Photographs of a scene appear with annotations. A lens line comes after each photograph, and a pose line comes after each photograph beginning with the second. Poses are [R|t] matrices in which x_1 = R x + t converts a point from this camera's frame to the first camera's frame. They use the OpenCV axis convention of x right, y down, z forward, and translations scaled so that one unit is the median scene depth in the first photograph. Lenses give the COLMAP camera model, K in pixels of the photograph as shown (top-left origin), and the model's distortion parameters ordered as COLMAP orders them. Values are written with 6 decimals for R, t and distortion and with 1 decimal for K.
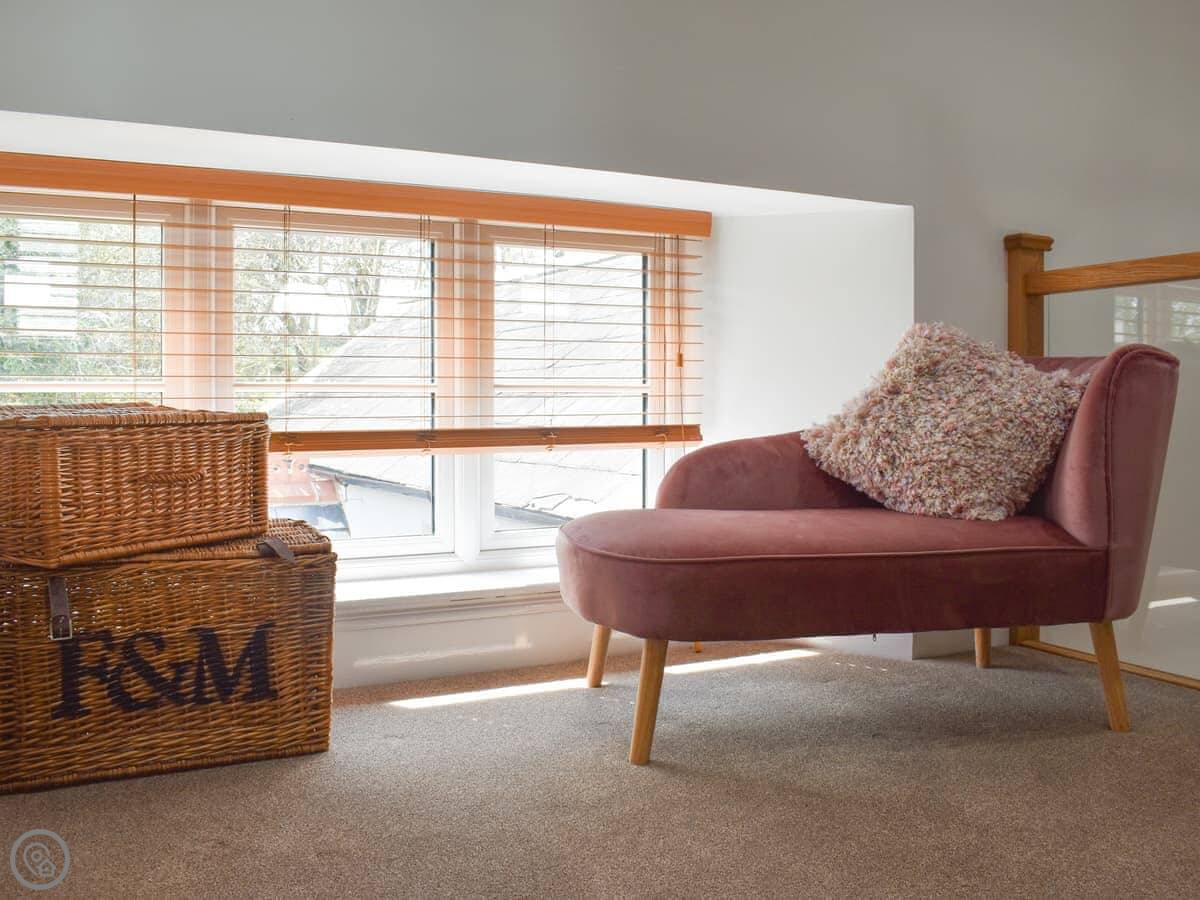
lens RADIAL K [[1237.9, 0, 600.0], [0, 1237.9, 450.0], [0, 0, 1]] dist [-0.110026, 0.000525]
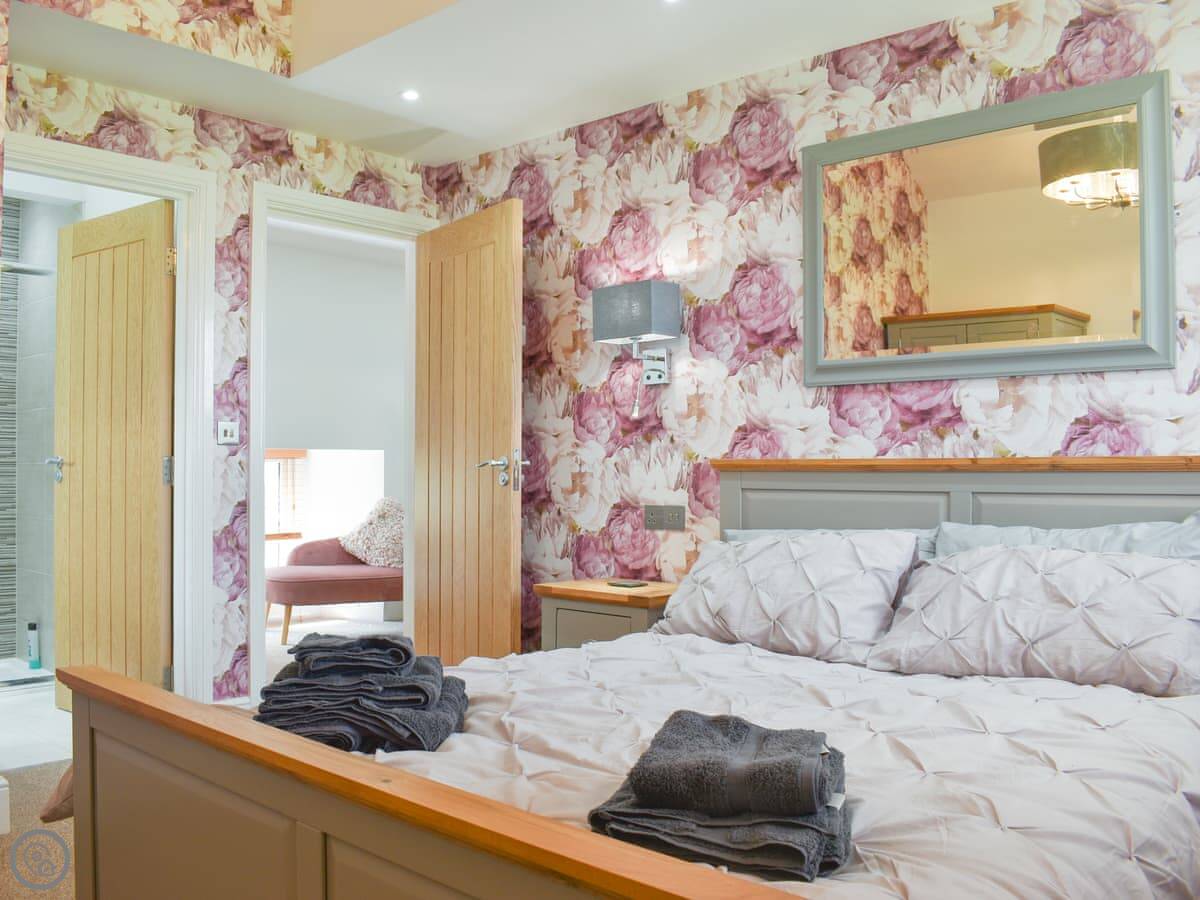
lens RADIAL K [[1237.9, 0, 600.0], [0, 1237.9, 450.0], [0, 0, 1]] dist [-0.110026, 0.000525]
pose [[0.950363, 0.010894, 0.310951, -0.144122], [0.006848, 0.998412, -0.055910, -0.053368], [-0.311066, 0.055264, 0.948780, -1.859101]]
